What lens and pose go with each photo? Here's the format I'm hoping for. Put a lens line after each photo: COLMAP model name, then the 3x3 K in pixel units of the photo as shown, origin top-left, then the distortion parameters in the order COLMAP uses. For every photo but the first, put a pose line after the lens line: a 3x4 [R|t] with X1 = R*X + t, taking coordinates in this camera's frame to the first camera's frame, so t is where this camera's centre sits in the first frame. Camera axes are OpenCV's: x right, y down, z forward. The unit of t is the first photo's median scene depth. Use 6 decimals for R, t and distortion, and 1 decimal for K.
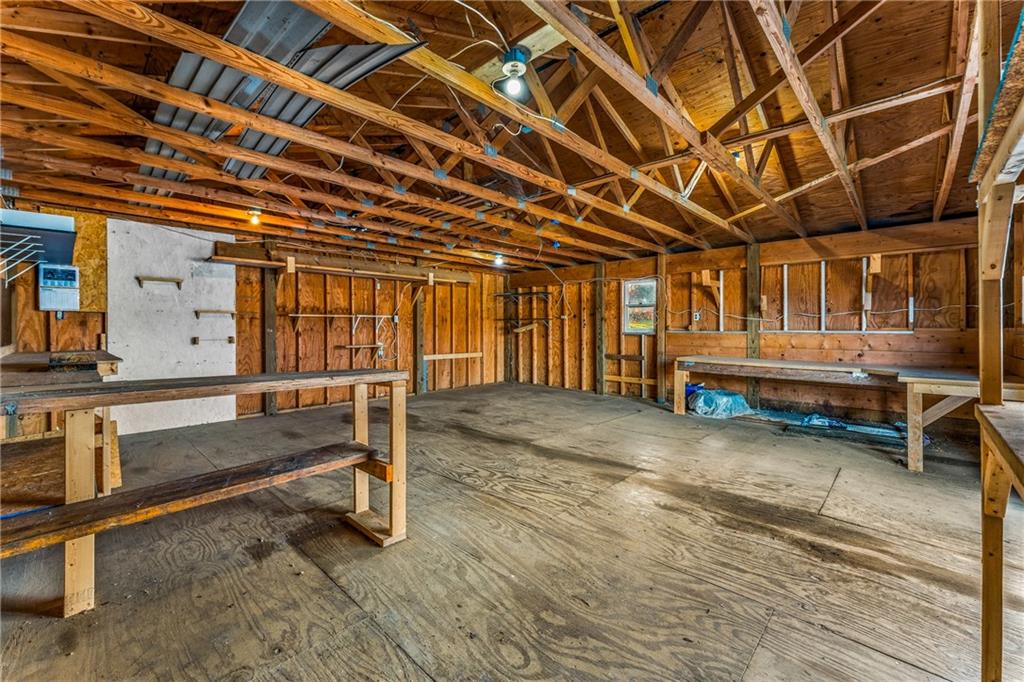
lens RADIAL K [[407.9, 0, 520.3], [0, 407.9, 332.6], [0, 0, 1]] dist [0.001682, -0.002620]
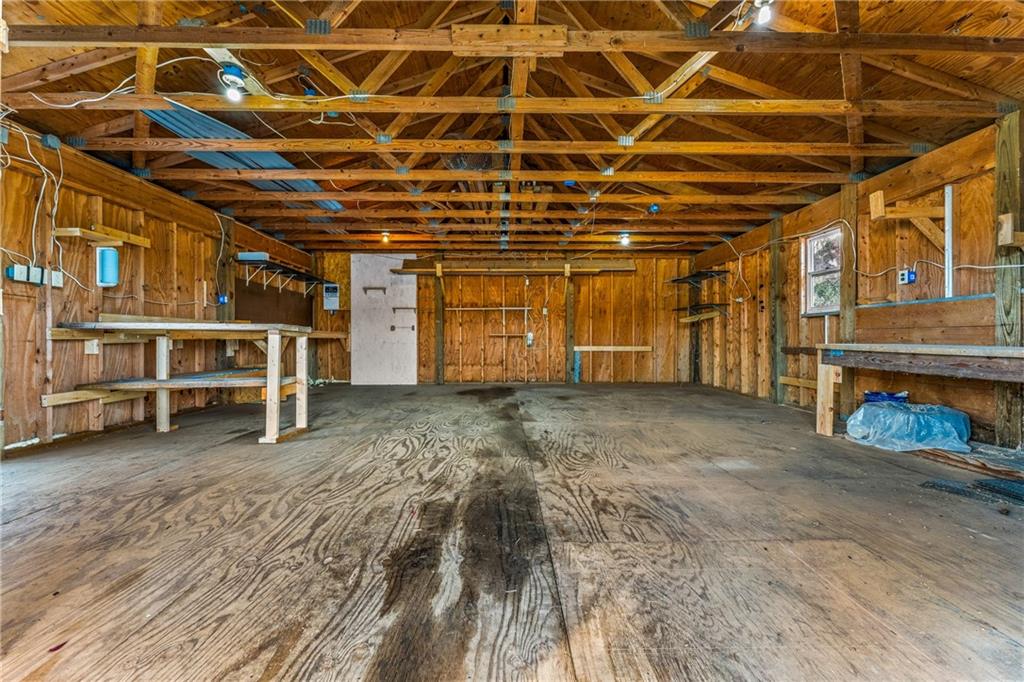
lens RADIAL K [[407.9, 0, 517.0], [0, 407.9, 342.5], [0, 0, 1]] dist [0.001682, -0.002620]
pose [[0.710491, 0.002815, -0.703701, 0.656613], [-0.003202, 0.999995, 0.000767, 0.079696], [0.703699, 0.001708, 0.710496, 0.300492]]
